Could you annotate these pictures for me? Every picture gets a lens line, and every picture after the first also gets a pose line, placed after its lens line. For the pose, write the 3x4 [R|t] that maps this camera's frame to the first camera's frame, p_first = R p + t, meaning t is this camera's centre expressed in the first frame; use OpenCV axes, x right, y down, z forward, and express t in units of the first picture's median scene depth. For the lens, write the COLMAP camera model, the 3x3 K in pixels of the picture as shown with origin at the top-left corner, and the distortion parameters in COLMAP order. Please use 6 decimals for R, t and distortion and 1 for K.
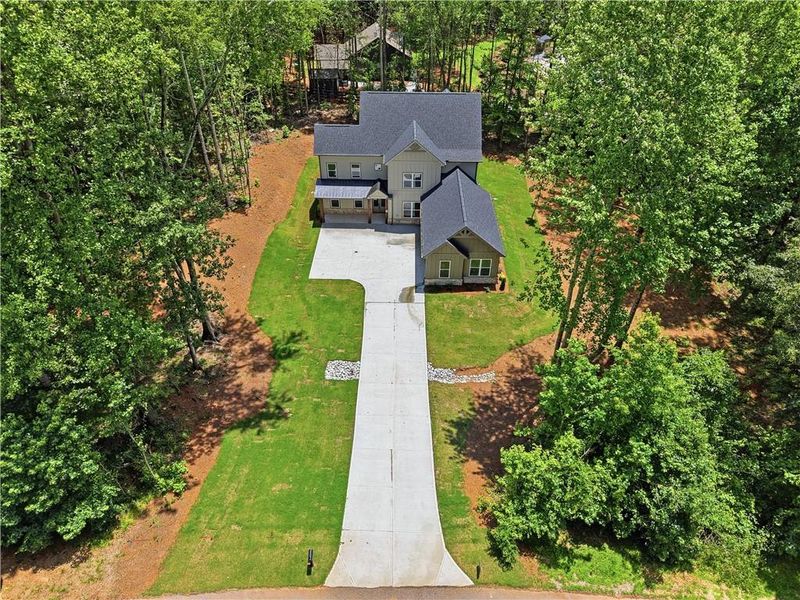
lens RADIAL K [[495.1, 0, 417.7], [0, 495.1, 300.5], [0, 0, 1]] dist [-0.001215, -0.000382]
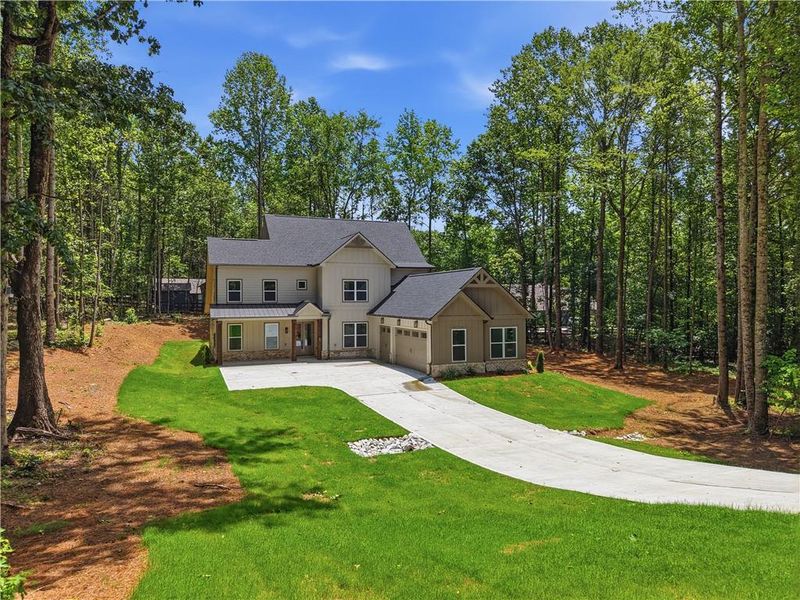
lens RADIAL K [[513.8, 0, 400.0], [0, 513.8, 300.0], [0, 0, 1]] dist [0.002187, -0.001090]
pose [[0.929209, -0.035122, 0.367882, -0.268057], [0.257824, 0.774796, -0.577250, 0.263474], [-0.264760, 0.631235, 0.729003, 0.511034]]
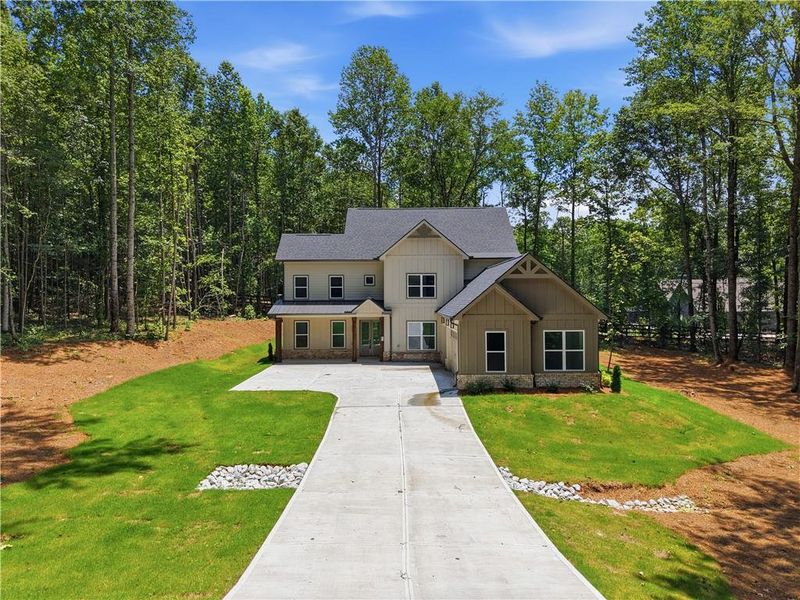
lens RADIAL K [[513.8, 0, 400.0], [0, 513.8, 300.0], [0, 0, 1]] dist [0.002187, -0.001090]
pose [[0.999332, -0.035348, -0.009282, -0.038845], [0.021551, 0.775093, -0.631479, 0.235017], [0.029516, 0.630858, 0.775337, 0.567137]]
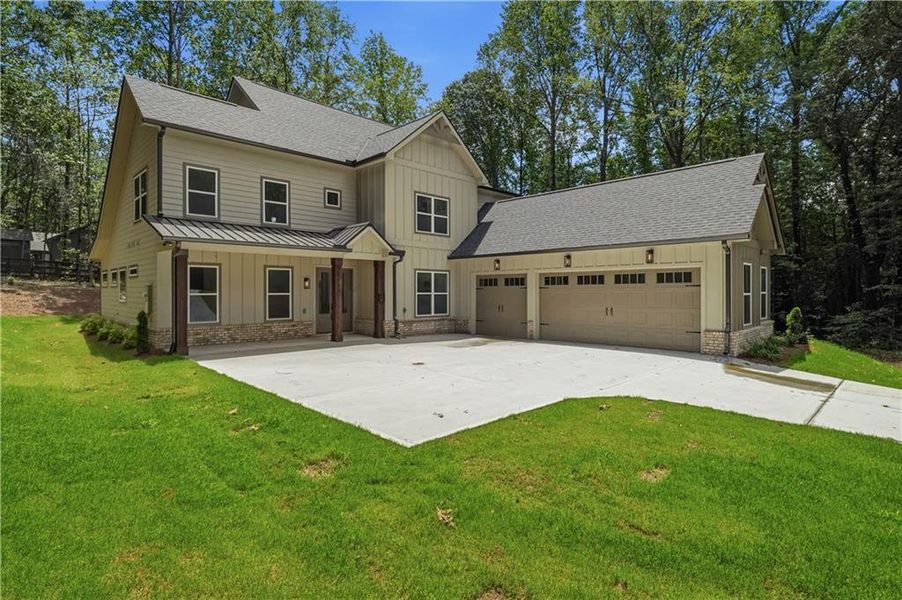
lens RADIAL K [[457.5, 0, 436.9], [0, 457.5, 297.9], [0, 0, 1]] dist [-0.000203, -0.000233]
pose [[0.726423, -0.036590, 0.686273, -0.320880], [0.450487, 0.779481, -0.435283, -0.021246], [-0.519009, 0.625357, 0.582716, 0.956641]]
